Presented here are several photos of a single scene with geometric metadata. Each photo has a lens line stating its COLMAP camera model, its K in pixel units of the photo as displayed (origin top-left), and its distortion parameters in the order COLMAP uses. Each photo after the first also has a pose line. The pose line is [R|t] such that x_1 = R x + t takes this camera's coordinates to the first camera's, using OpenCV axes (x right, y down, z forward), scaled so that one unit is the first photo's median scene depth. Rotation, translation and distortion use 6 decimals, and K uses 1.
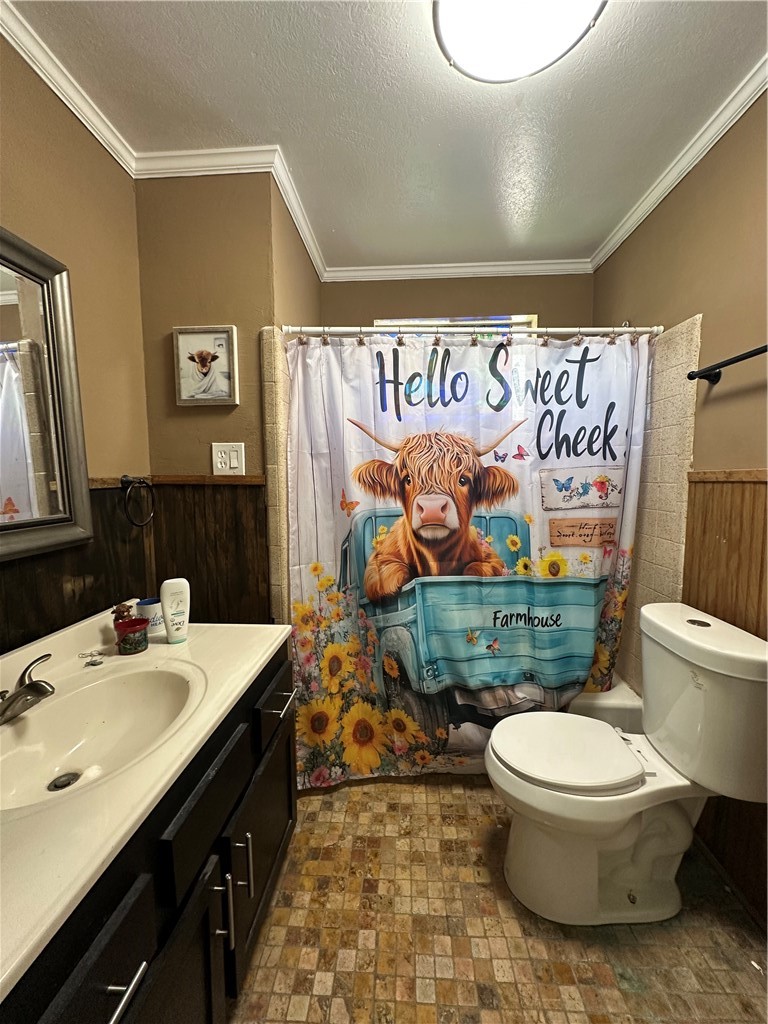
lens RADIAL K [[408.6, 0, 386.4], [0, 408.6, 514.7], [0, 0, 1]] dist [-0.002086, 0.000686]
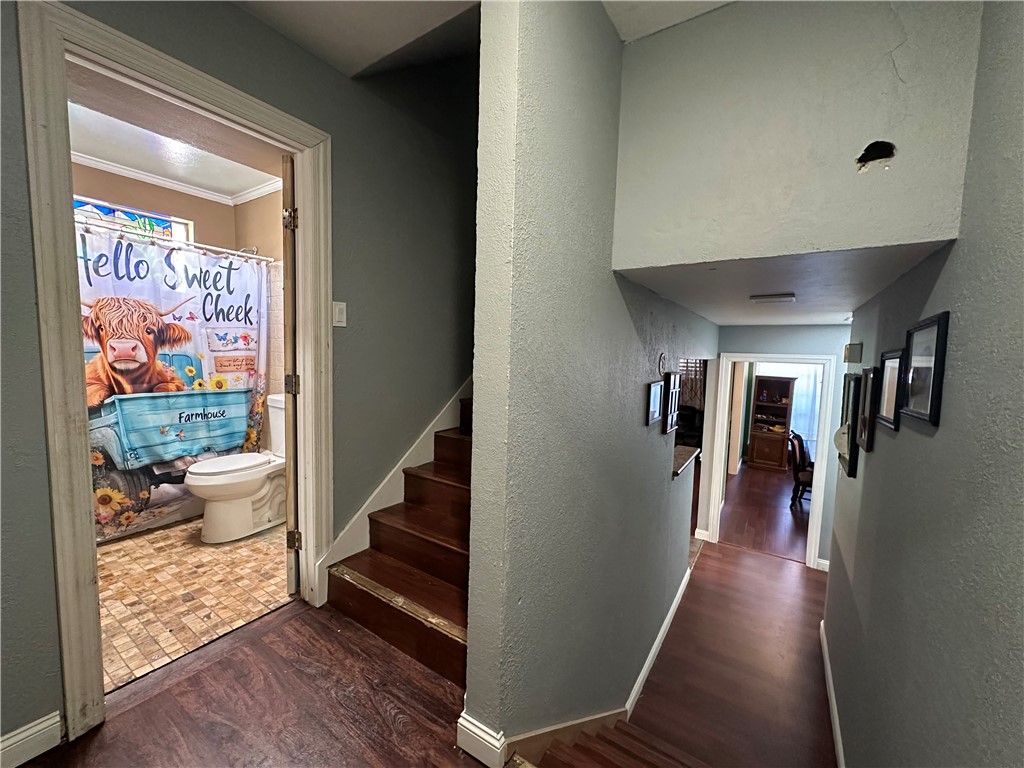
lens RADIAL K [[408.6, 0, 510.6], [0, 408.6, 382.8], [0, 0, 1]] dist [-0.002086, 0.000686]
pose [[0.511734, -0.046381, 0.857891, -0.449870], [0.049411, 0.998478, 0.024508, 0.142931], [-0.857722, 0.029848, 0.513247, -0.967130]]
